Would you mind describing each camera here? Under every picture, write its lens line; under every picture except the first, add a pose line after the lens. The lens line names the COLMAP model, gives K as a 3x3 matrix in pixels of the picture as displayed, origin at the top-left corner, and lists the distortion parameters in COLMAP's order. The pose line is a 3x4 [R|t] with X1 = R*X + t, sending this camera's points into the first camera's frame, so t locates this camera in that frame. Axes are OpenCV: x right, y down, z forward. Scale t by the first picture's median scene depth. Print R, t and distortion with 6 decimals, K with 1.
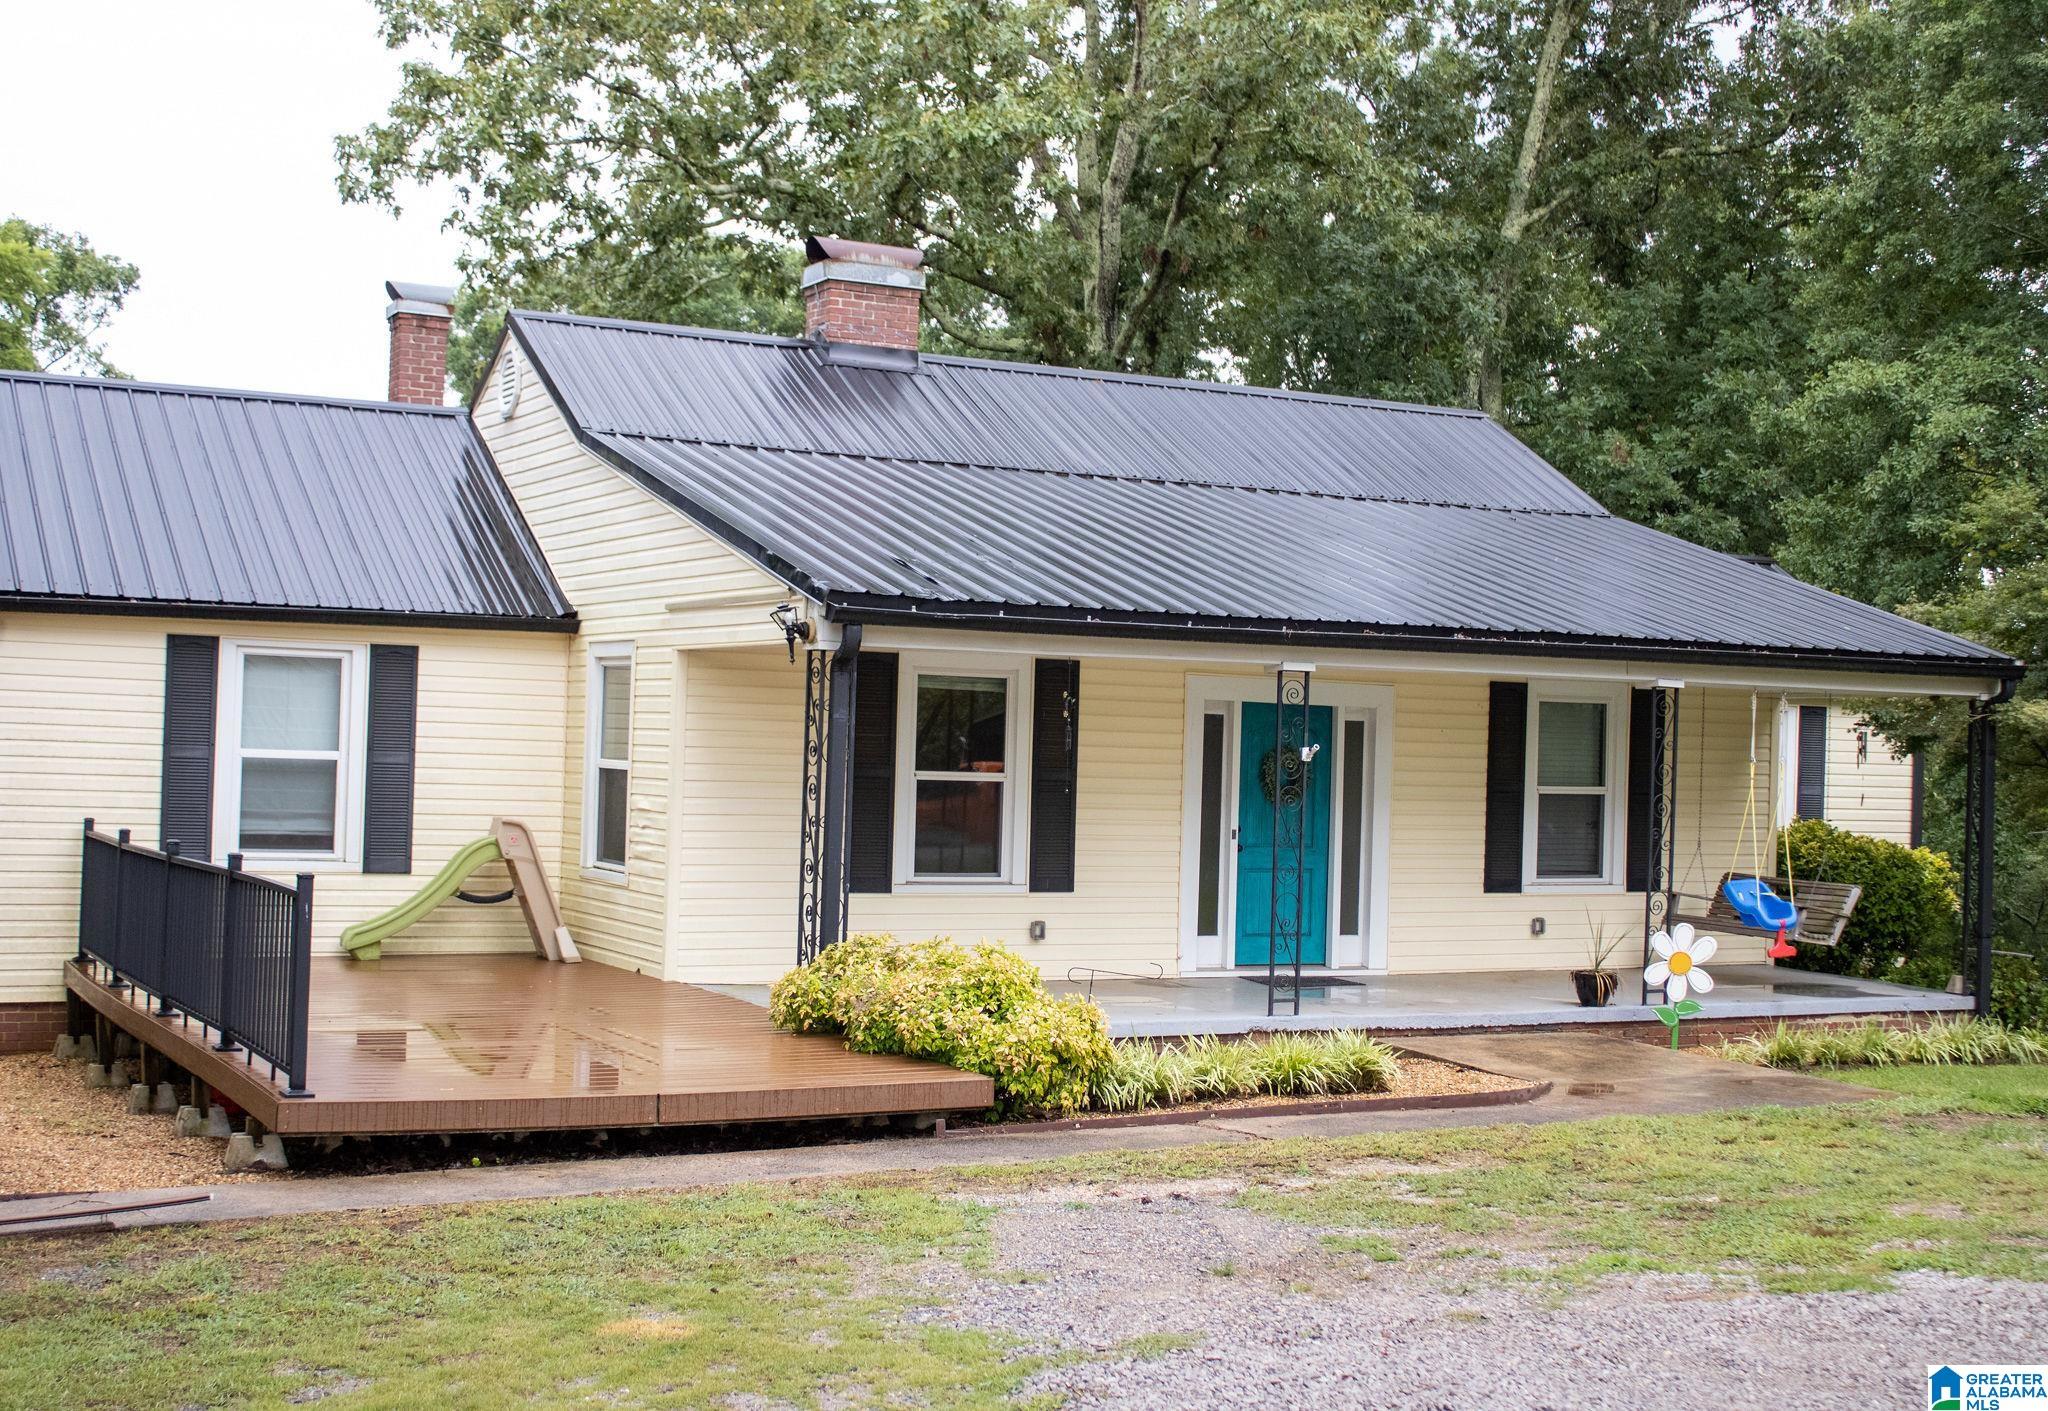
lens RADIAL K [[2617.5, 0, 1024.0], [0, 2617.5, 705.5], [0, 0, 1]] dist [-0.075457, -0.015509]
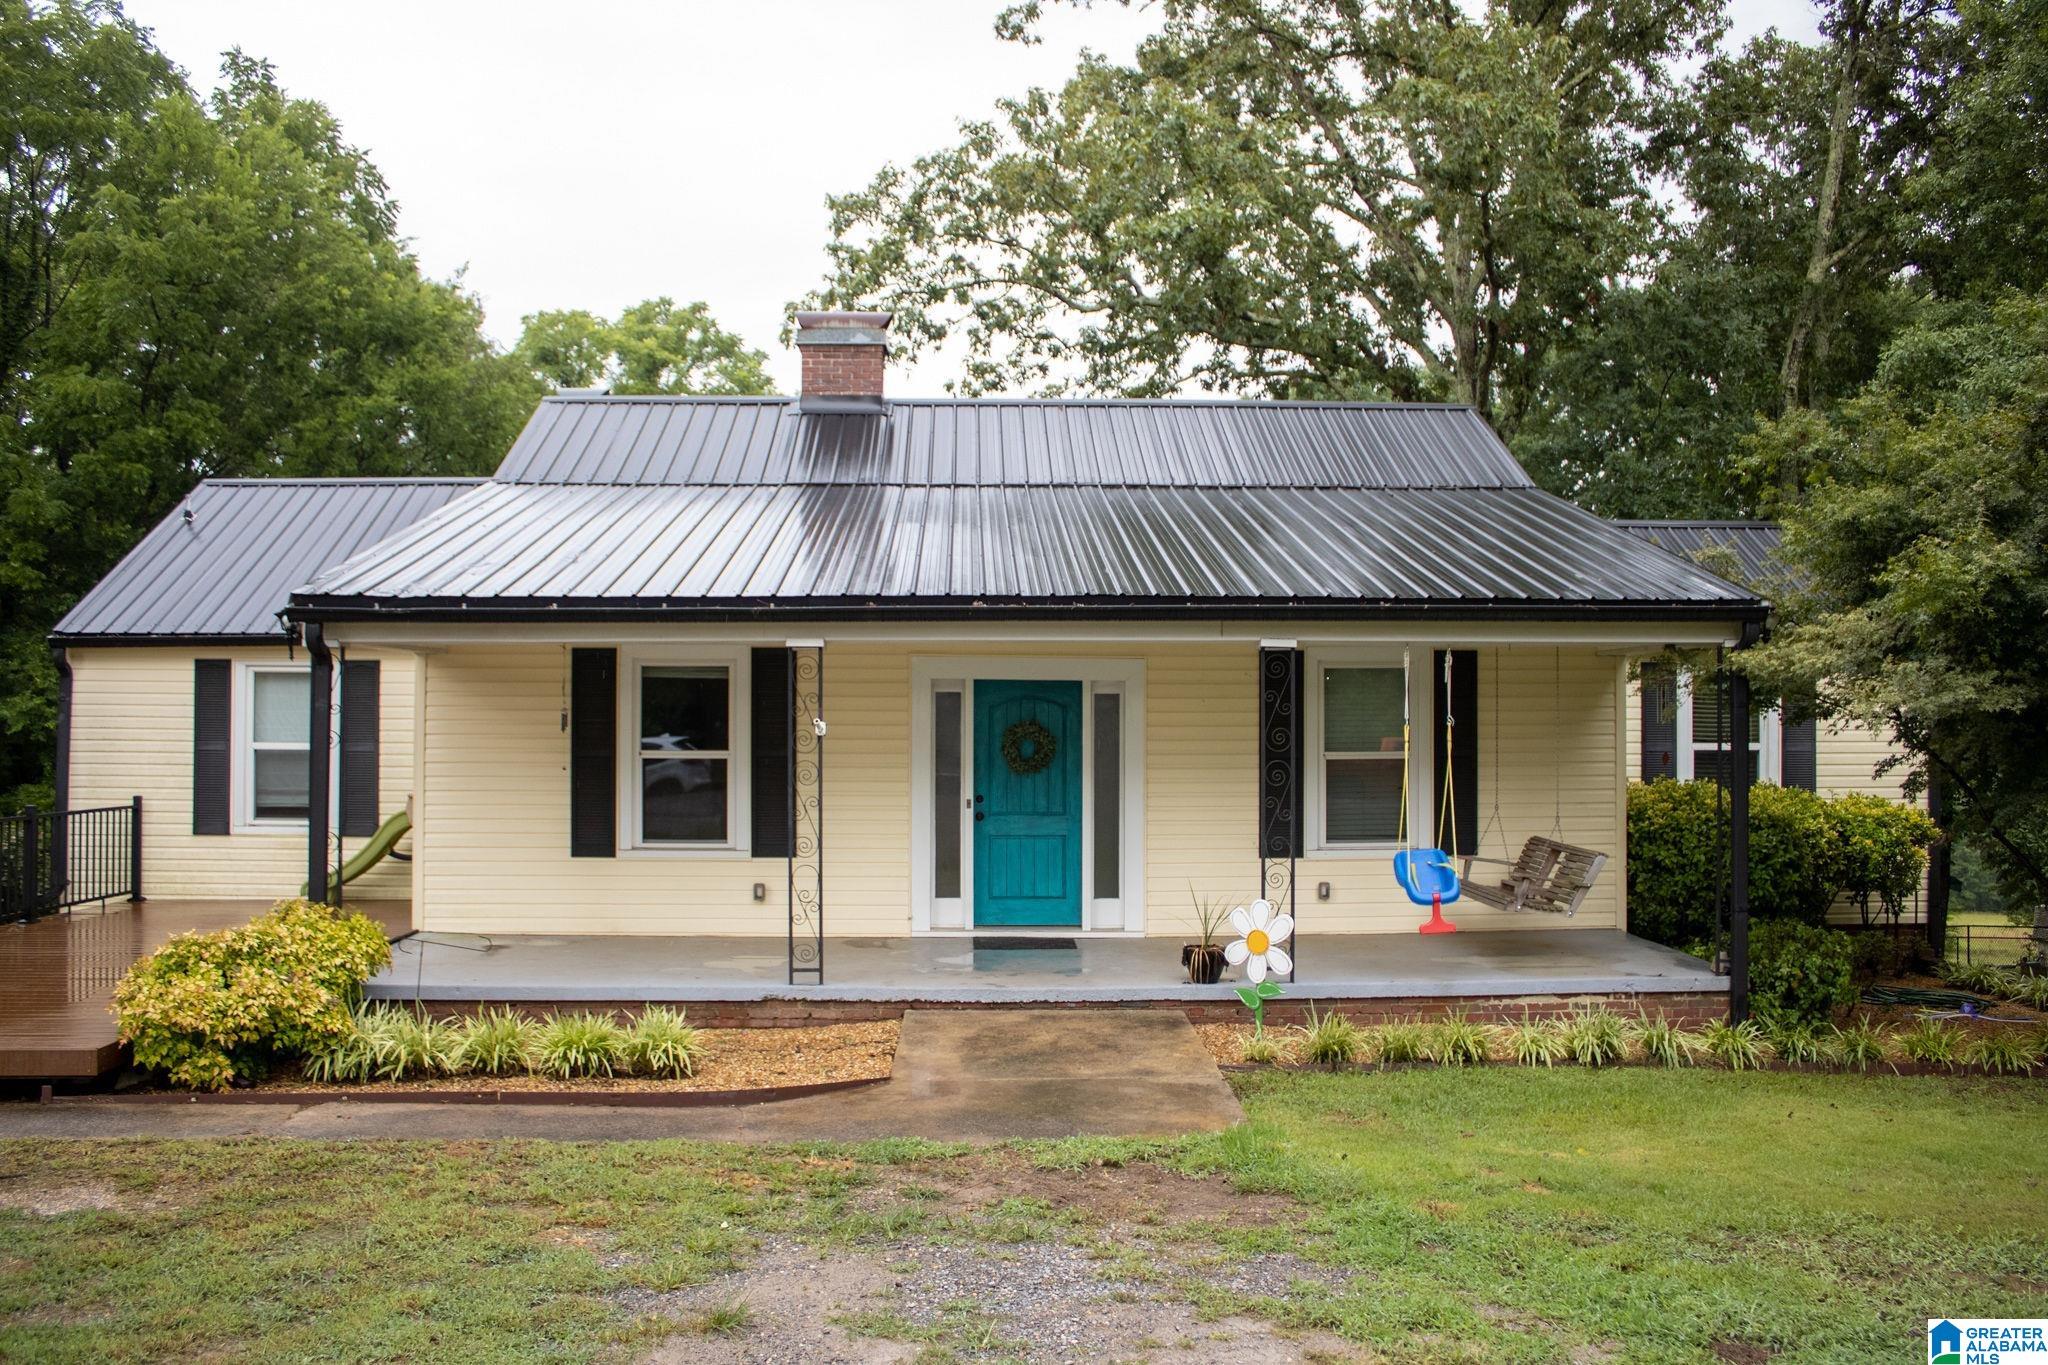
lens RADIAL K [[1711.1, 0, 1024.0], [0, 1711.1, 682.5], [0, 0, 1]] dist [-0.165296, 0.154244]
pose [[0.901230, -0.036972, -0.431761, 0.414900], [0.031938, 0.999311, -0.018905, 0.014157], [0.432162, 0.003248, 0.901790, 0.389014]]
